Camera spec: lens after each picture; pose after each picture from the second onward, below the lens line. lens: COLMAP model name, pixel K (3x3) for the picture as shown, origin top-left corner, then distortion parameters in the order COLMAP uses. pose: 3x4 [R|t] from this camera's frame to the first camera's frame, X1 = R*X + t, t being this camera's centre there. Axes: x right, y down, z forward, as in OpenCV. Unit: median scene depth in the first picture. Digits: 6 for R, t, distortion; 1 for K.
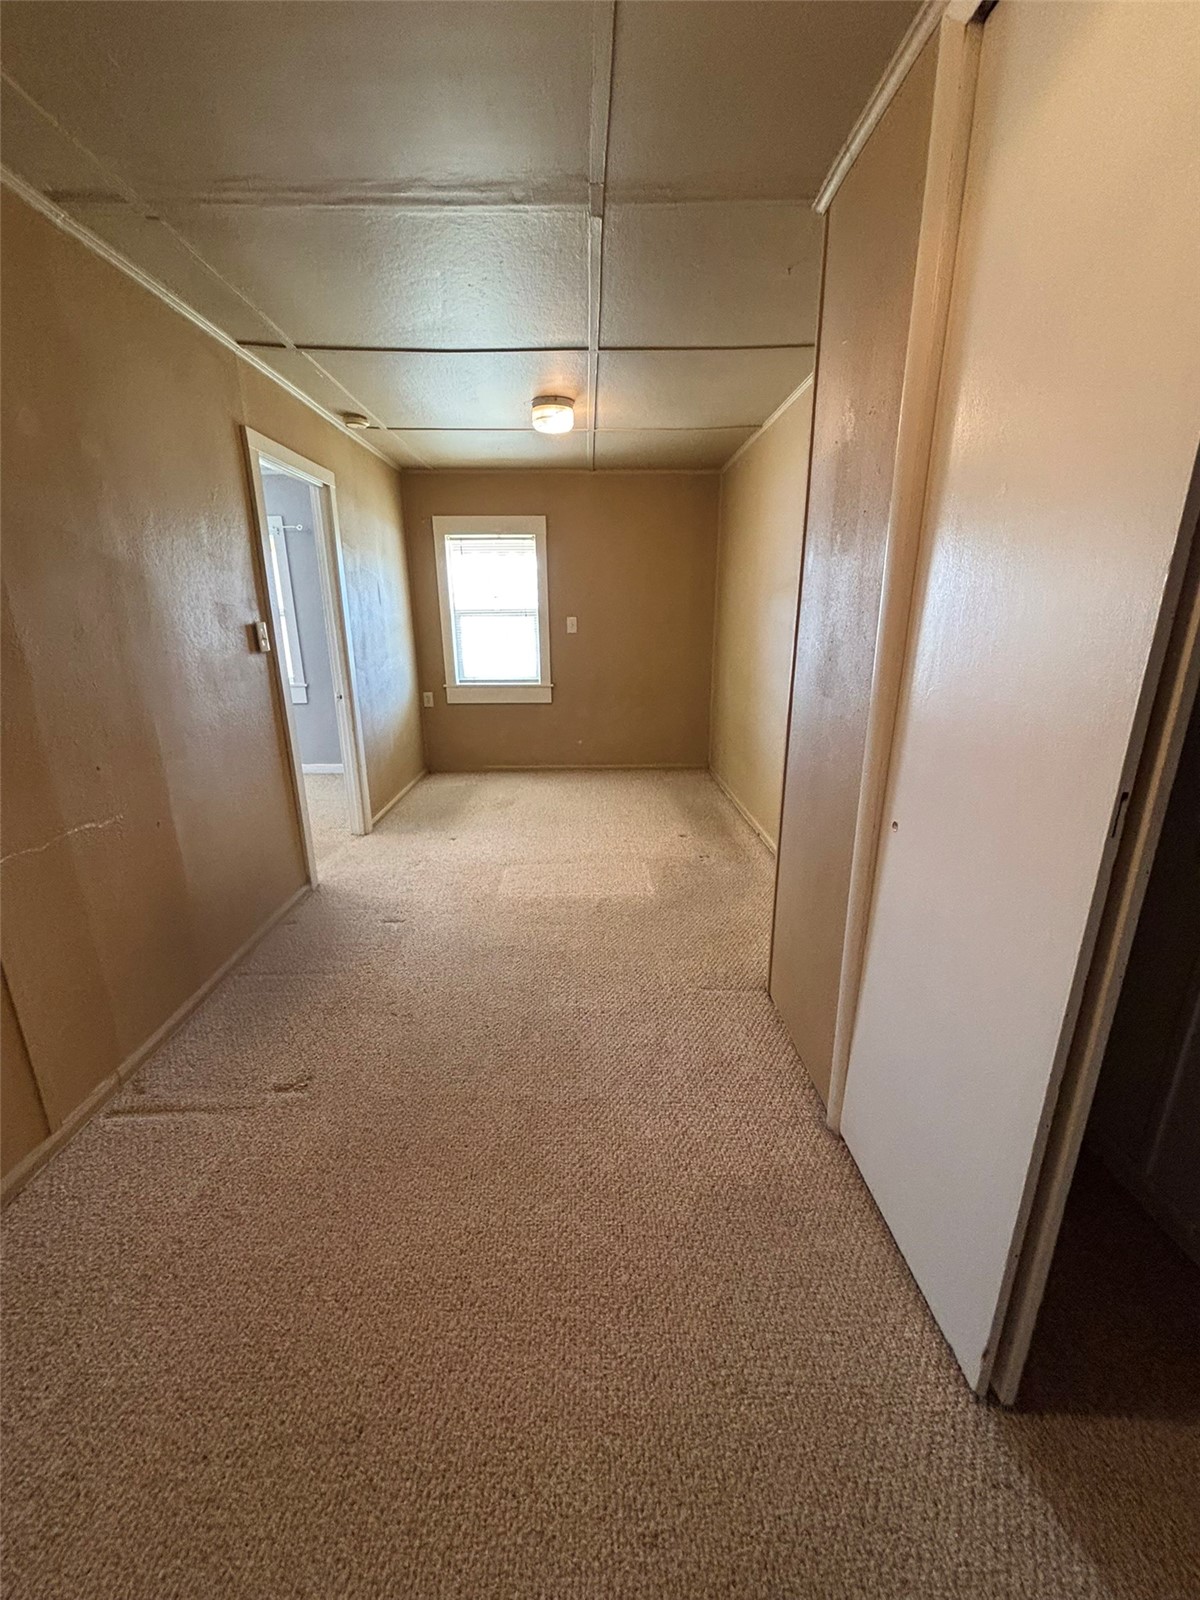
lens RADIAL K [[640.3, 0, 589.2], [0, 640.3, 800.7], [0, 0, 1]] dist [0.011812, -0.004904]
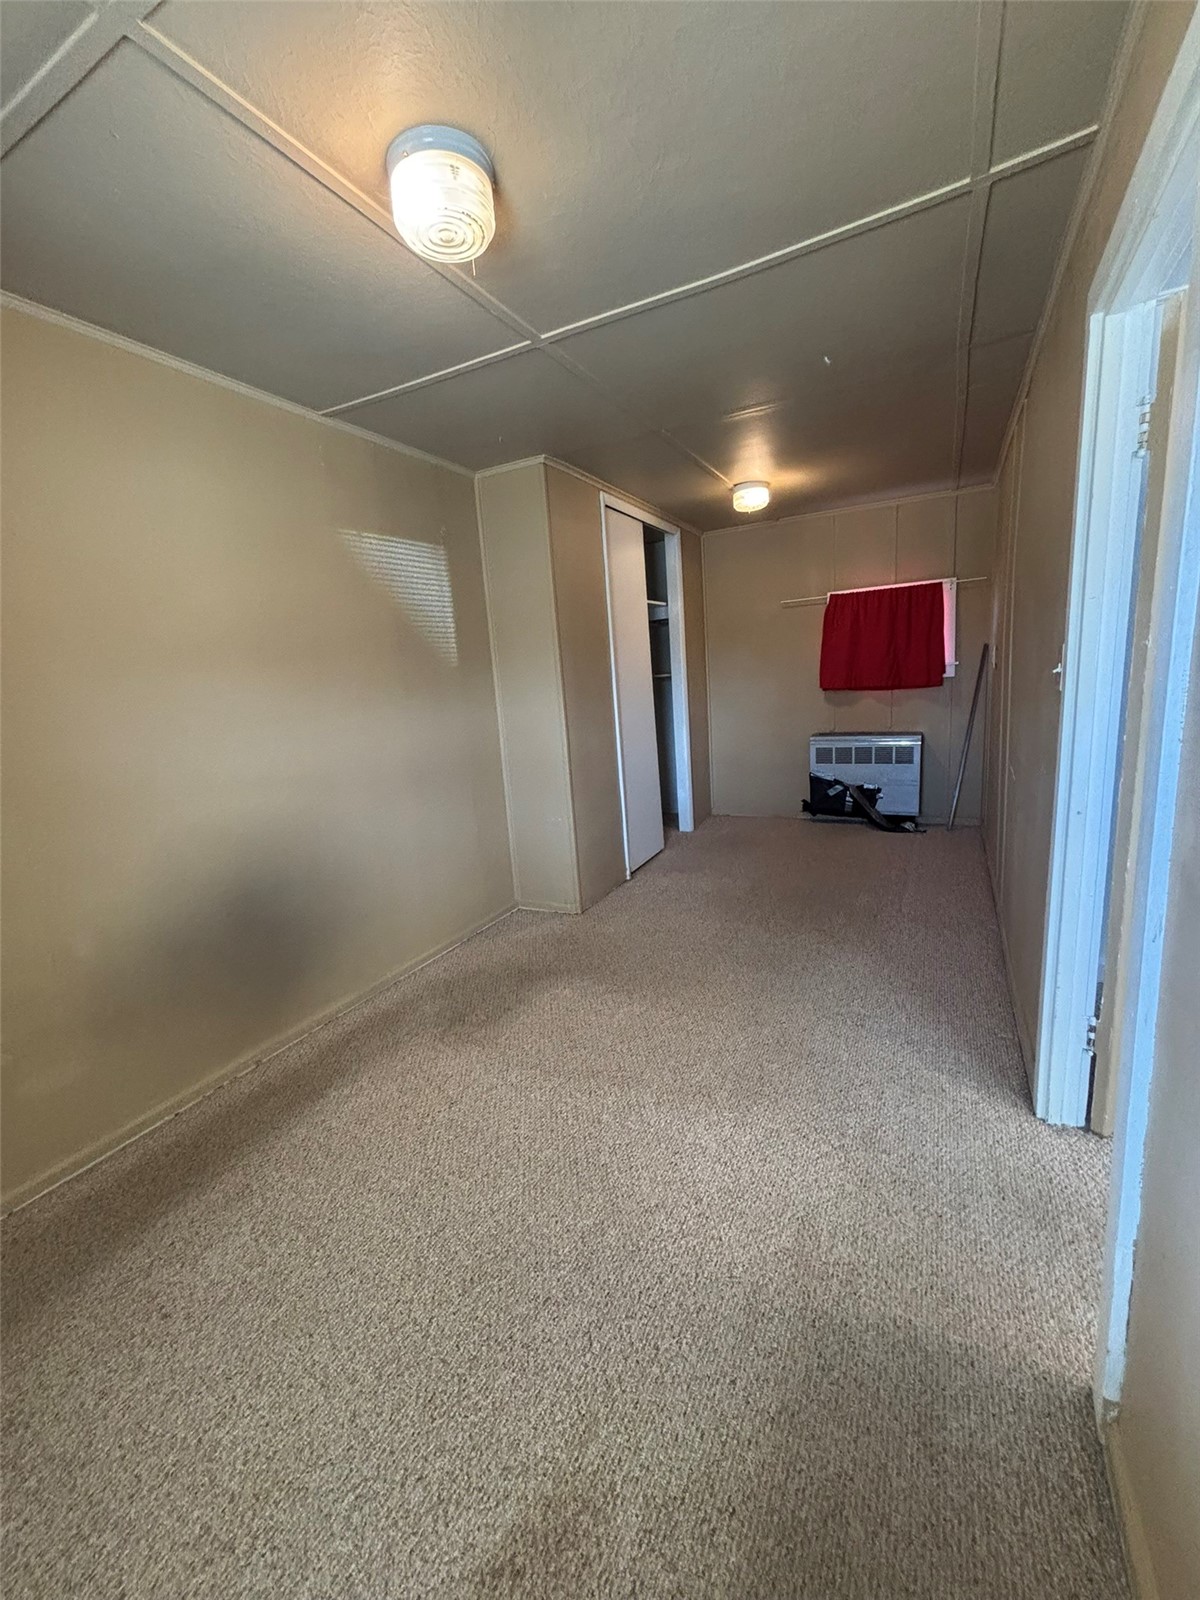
lens RADIAL K [[643.4, 0, 599.0], [0, 643.4, 800.4], [0, 0, 1]] dist [-0.002447, 0.002224]
pose [[-0.879066, -0.024257, 0.476082, -0.359133], [0.203279, 0.884274, 0.420401, -0.433621], [-0.431184, 0.466337, -0.772405, 1.499632]]
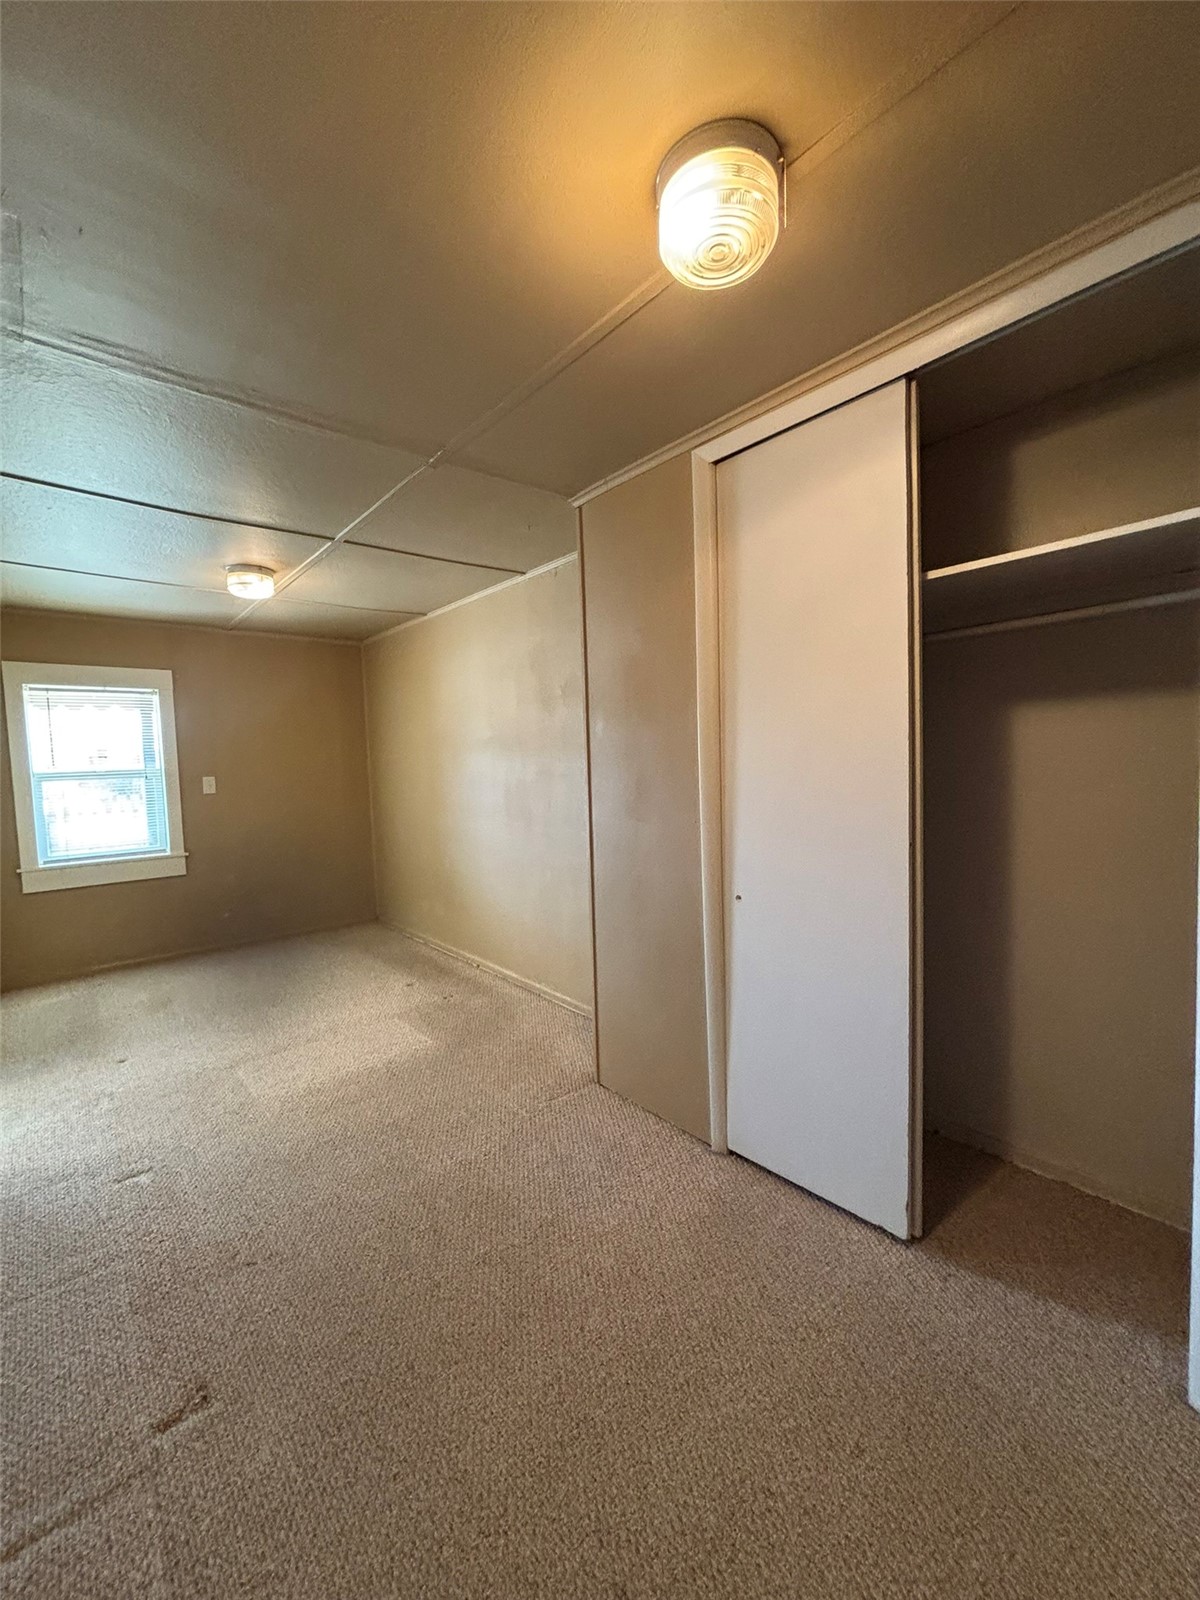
lens RADIAL K [[644.8, 0, 598.4], [0, 644.8, 800.9], [0, 0, 1]] dist [-0.008428, 0.001369]
pose [[0.769461, -0.059085, 0.635955, -0.301081], [0.204058, 0.966267, -0.157123, -0.004438], [-0.605218, 0.250672, 0.755562, 0.005782]]
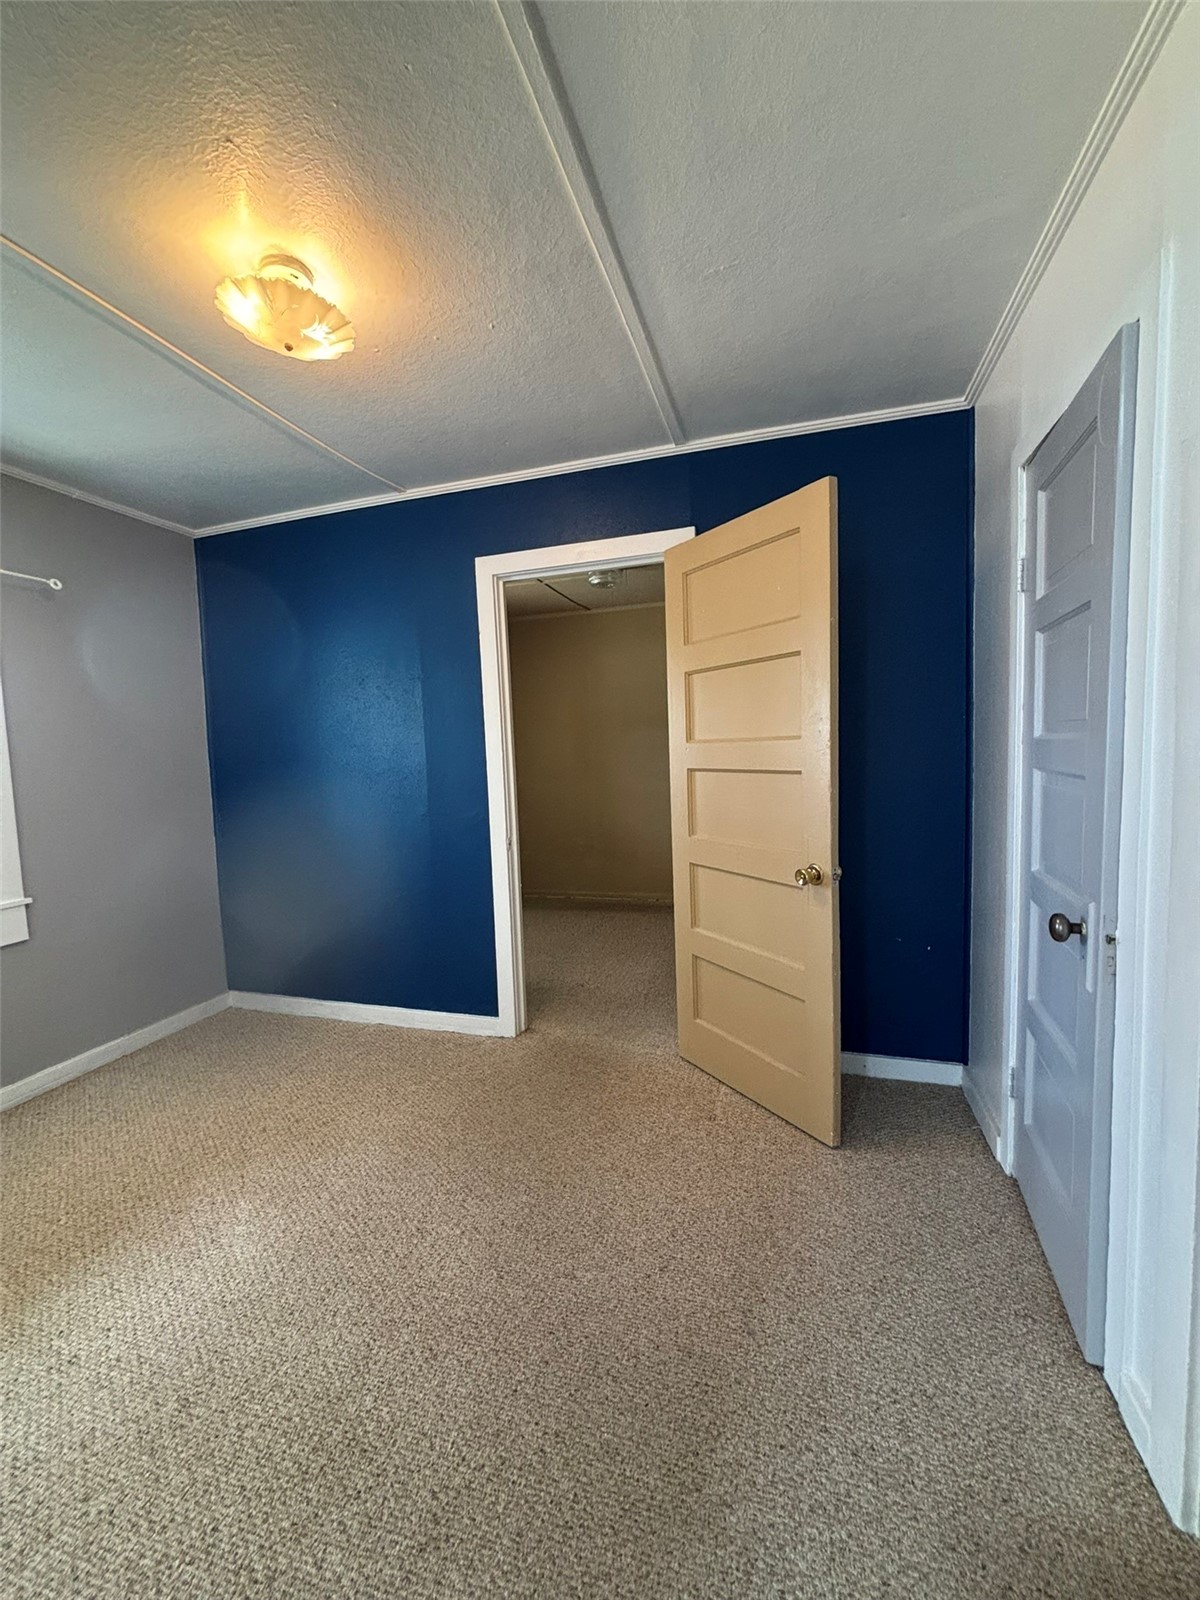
lens RADIAL K [[641.5, 0, 602.3], [0, 641.5, 798.7], [0, 0, 1]] dist [0.003686, 0.002134]
pose [[0.305549, -0.078834, 0.948907, -0.618700], [0.296958, 0.954751, -0.016302, -0.209443], [-0.904685, 0.286767, 0.315134, 0.798483]]
